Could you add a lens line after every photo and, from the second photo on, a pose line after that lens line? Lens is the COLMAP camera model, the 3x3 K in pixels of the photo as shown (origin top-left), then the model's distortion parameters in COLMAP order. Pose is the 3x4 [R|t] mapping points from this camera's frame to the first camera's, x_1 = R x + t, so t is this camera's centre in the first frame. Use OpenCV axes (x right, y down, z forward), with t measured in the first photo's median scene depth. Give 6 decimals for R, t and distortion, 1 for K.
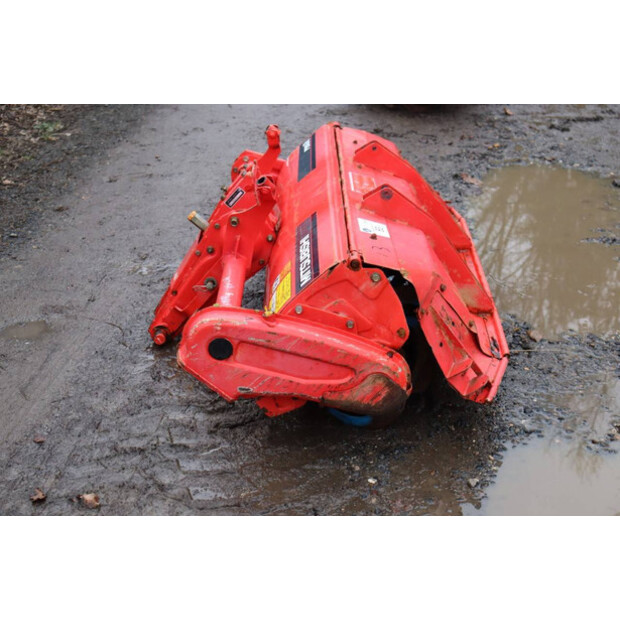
lens RADIAL K [[1013.0, 0, 310.4], [0, 1013.0, 308.8], [0, 0, 1]] dist [0.219418, 0.000000]
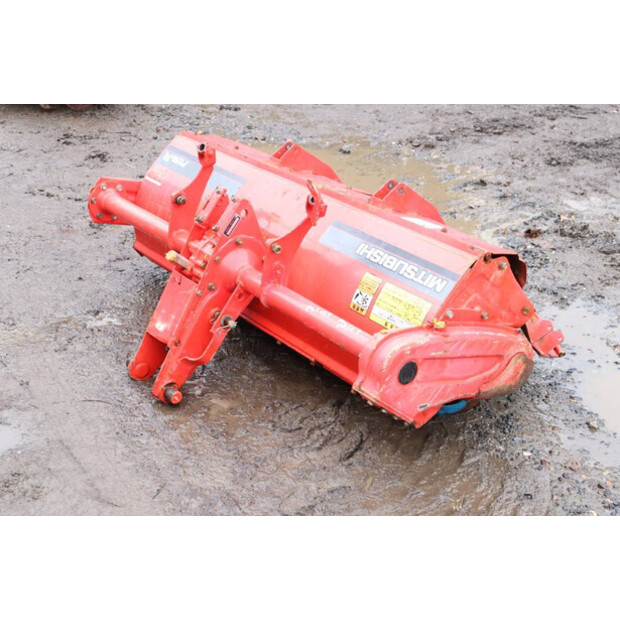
lens RADIAL K [[1013.0, 0, 310.1], [0, 1013.0, 310.8], [0, 0, 1]] dist [0.219418, 0.000000]
pose [[0.796747, -0.251770, 0.549368, -0.673787], [0.235449, 0.966572, 0.101499, -0.137029], [-0.556559, 0.048479, 0.829393, 0.237073]]
